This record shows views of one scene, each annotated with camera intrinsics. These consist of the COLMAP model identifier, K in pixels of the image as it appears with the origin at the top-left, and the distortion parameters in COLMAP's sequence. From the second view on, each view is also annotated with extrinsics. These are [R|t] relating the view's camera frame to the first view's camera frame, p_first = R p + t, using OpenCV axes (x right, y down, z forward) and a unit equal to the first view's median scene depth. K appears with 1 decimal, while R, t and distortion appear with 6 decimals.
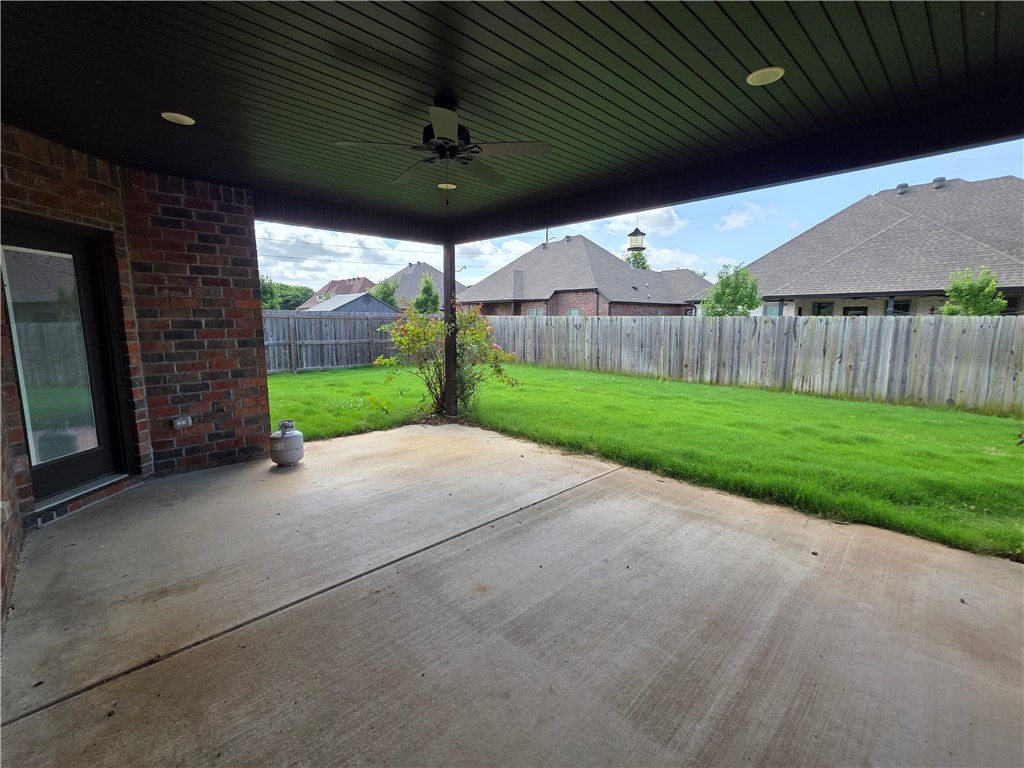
lens RADIAL K [[454.7, 0, 512.2], [0, 454.7, 384.0], [0, 0, 1]] dist [0.002737, 0.002695]
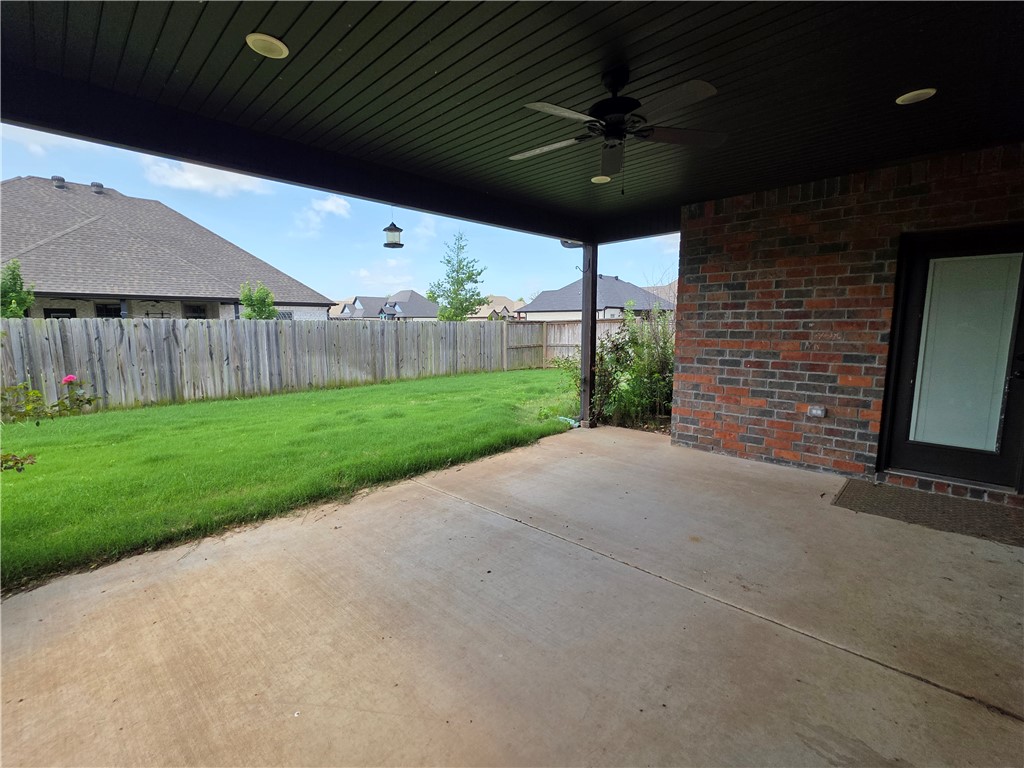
lens RADIAL K [[454.7, 0, 510.9], [0, 454.7, 381.4], [0, 0, 1]] dist [0.002737, 0.002695]
pose [[-0.019109, -0.128741, 0.991494, -0.339863], [0.143828, 0.981007, 0.130152, -0.055172], [-0.989418, 0.145092, -0.000229, 0.398917]]
